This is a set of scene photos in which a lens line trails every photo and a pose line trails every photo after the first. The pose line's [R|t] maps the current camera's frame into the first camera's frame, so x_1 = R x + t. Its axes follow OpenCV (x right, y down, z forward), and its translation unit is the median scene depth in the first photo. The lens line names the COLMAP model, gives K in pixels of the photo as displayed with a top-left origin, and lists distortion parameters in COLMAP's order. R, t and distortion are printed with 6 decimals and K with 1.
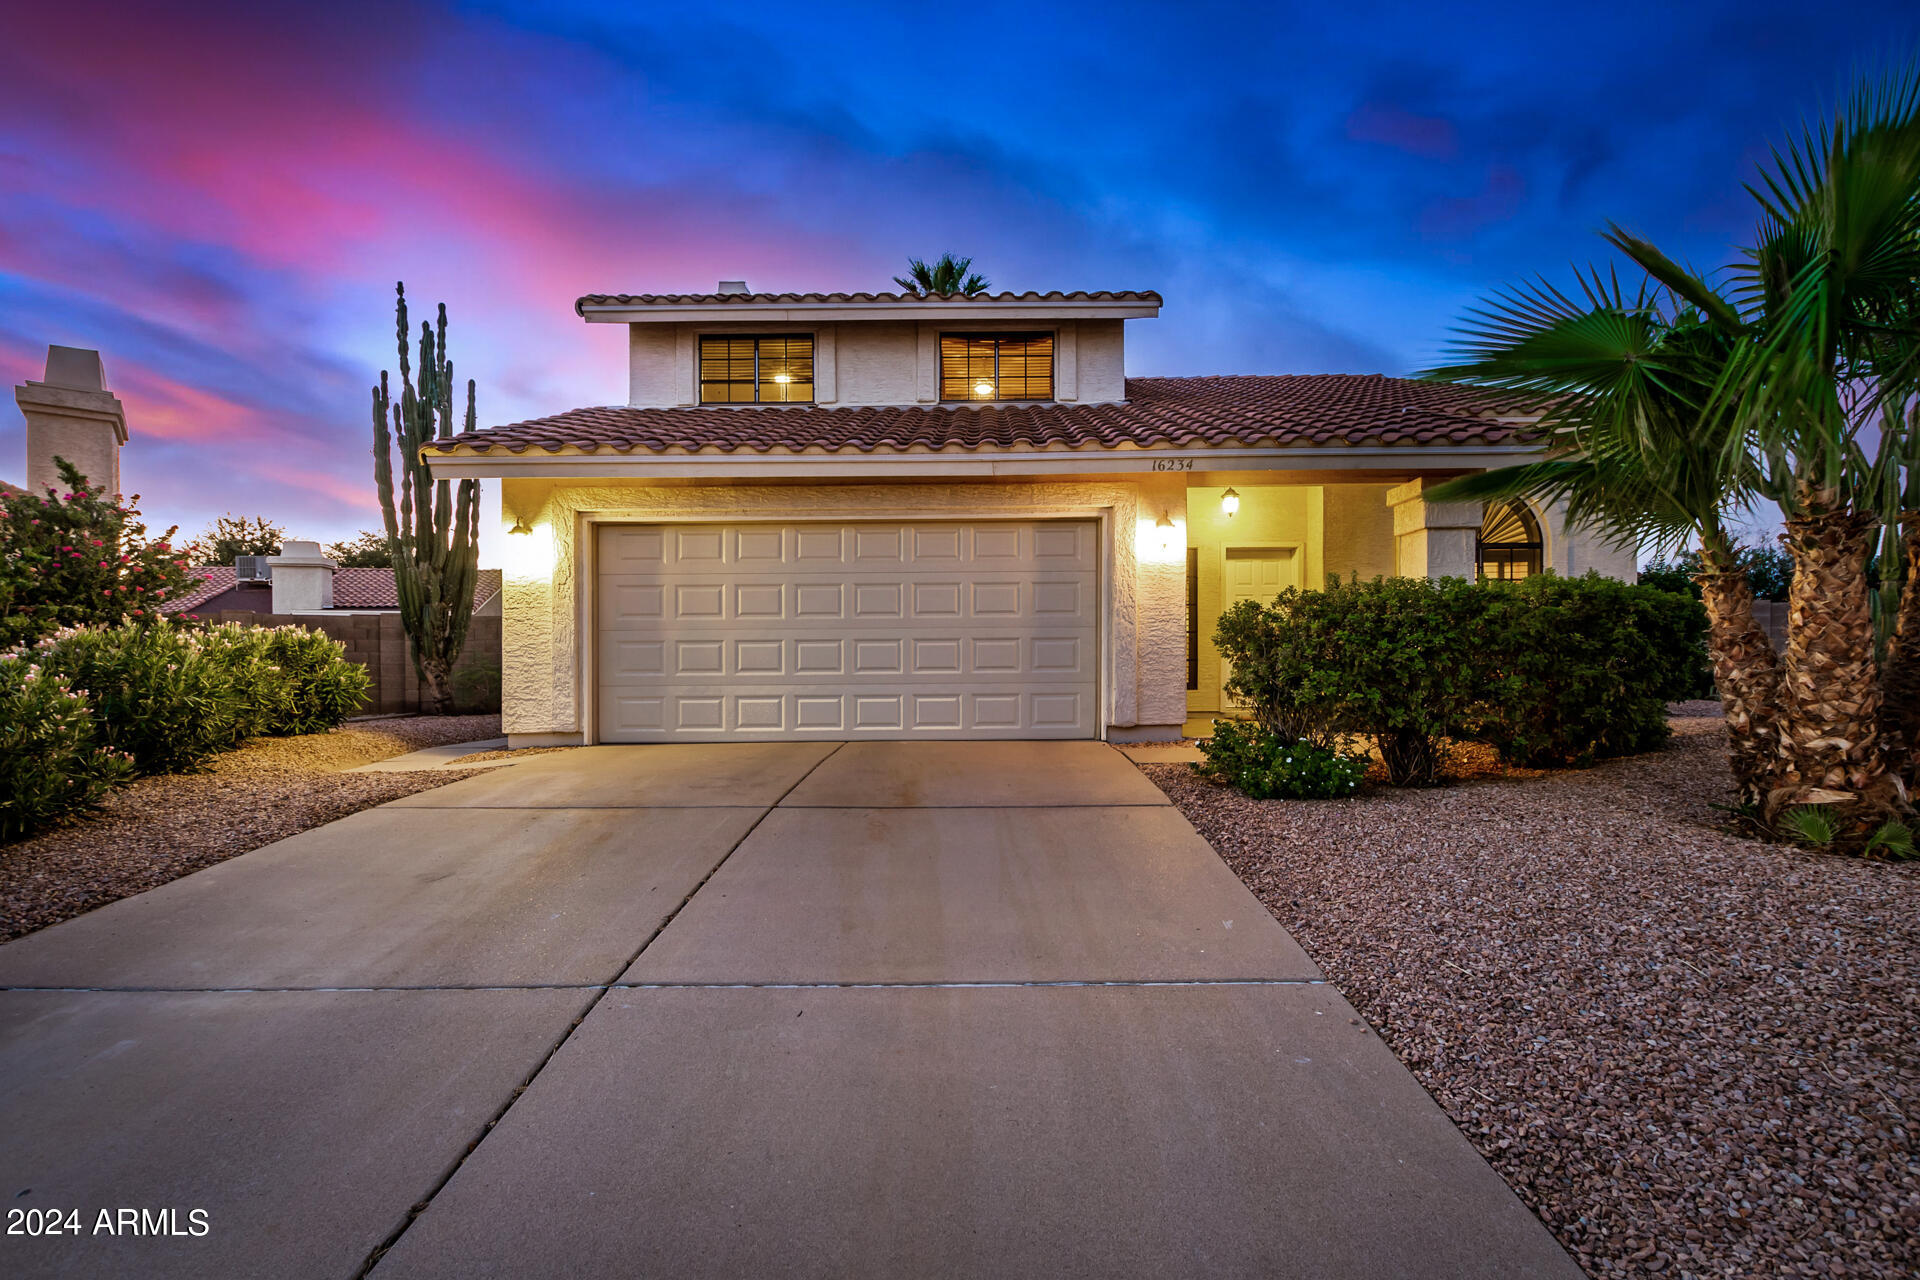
lens RADIAL K [[854.8, 0, 997.8], [0, 854.8, 703.0], [0, 0, 1]] dist [-0.002092, -0.000344]
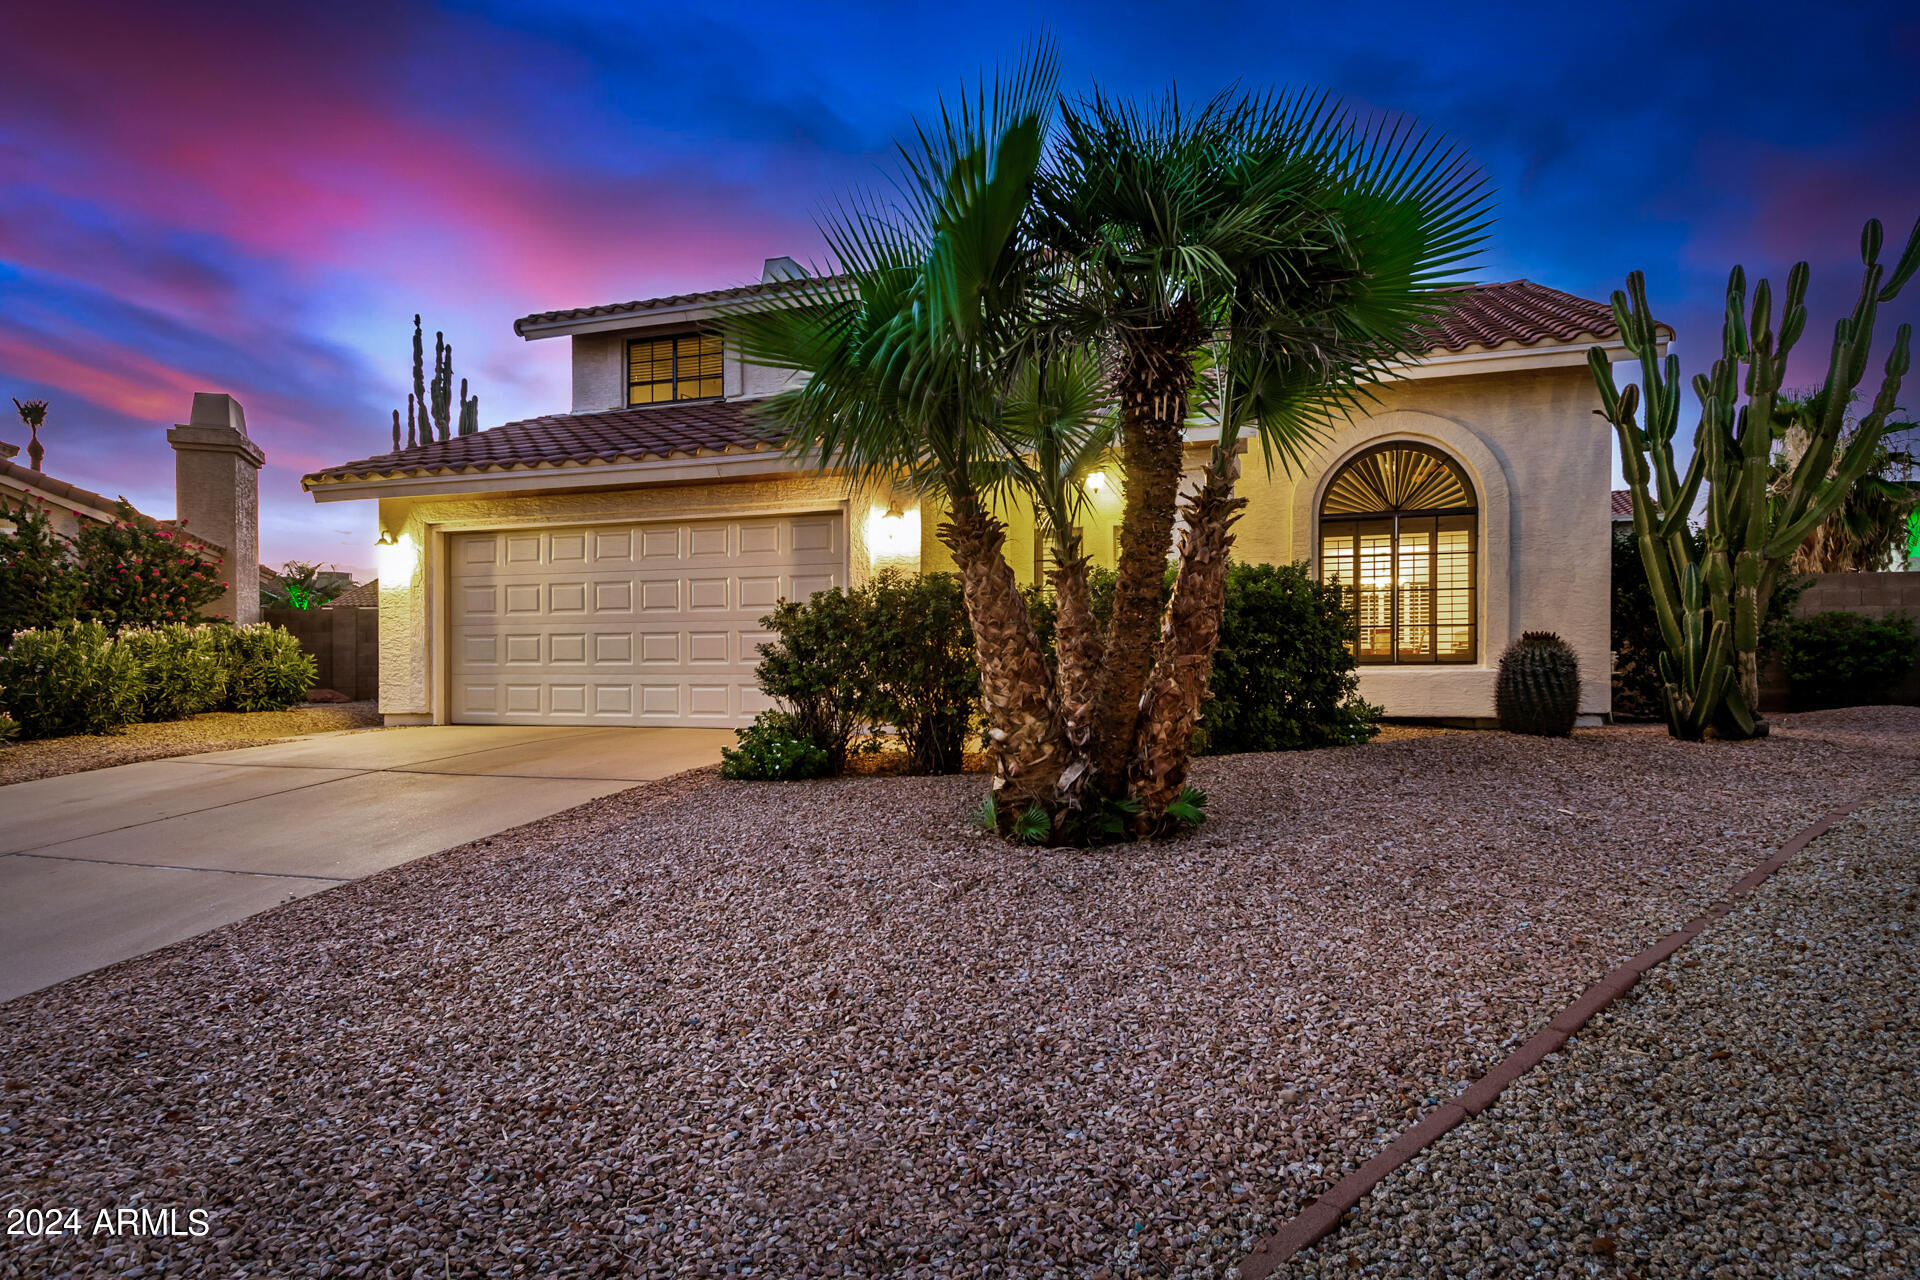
lens RADIAL K [[1036.1, 0, 1014.7], [0, 1036.1, 716.7], [0, 0, 1]] dist [0.001041, -0.000259]
pose [[0.953974, 0.018326, -0.299328, 0.682969], [-0.012746, 0.999707, 0.020583, -0.000627], [0.299617, -0.015820, 0.953928, -0.112048]]
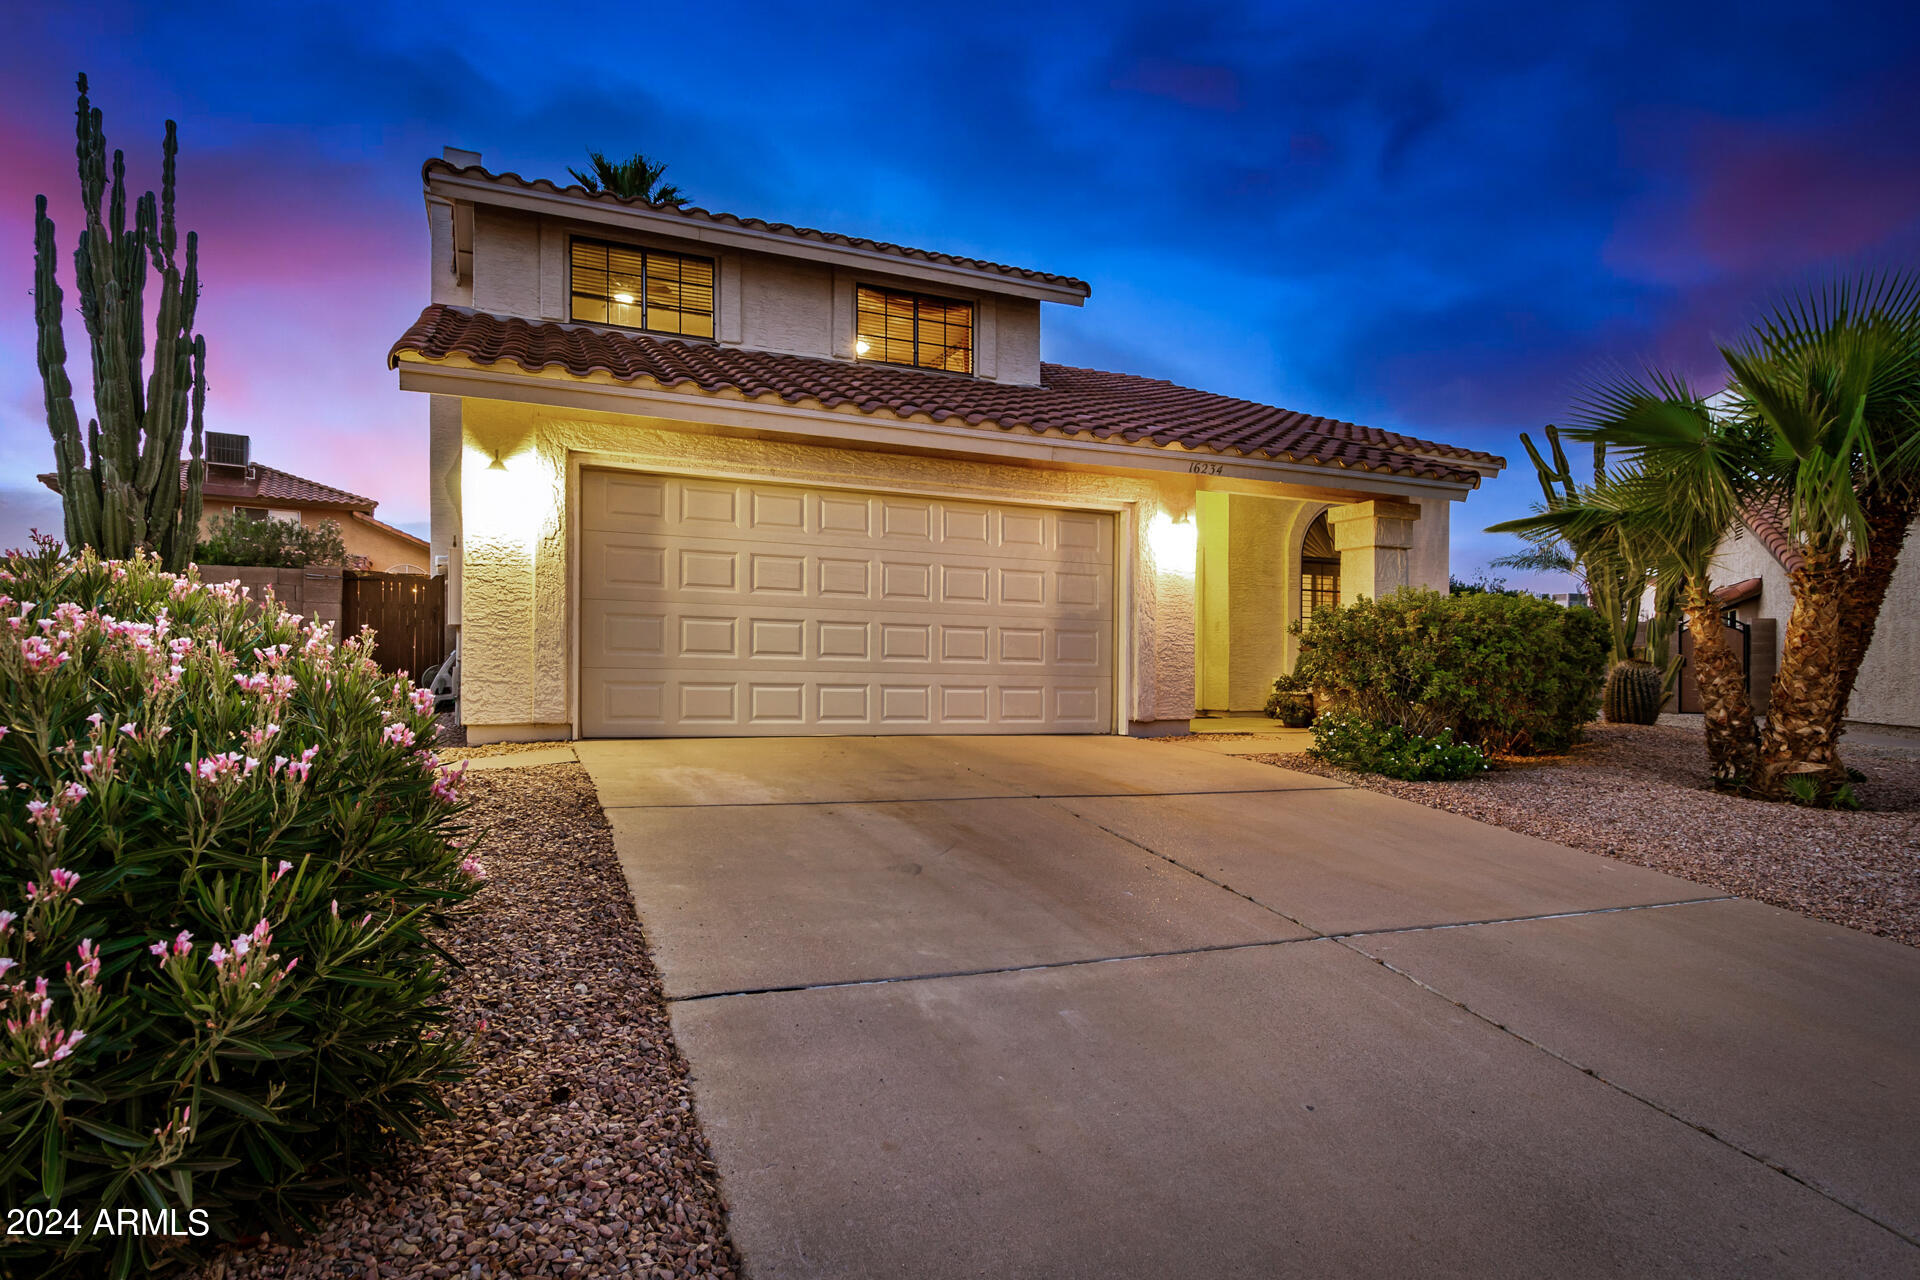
lens RADIAL K [[1002.4, 0, 961.1], [0, 1002.4, 687.4], [0, 0, 1]] dist [0.002449, -0.001824]
pose [[0.927557, 0.018921, 0.373201, -0.486523], [-0.012616, 0.999734, -0.019330, 0.013103], [-0.373468, 0.013221, 0.927549, -0.013529]]
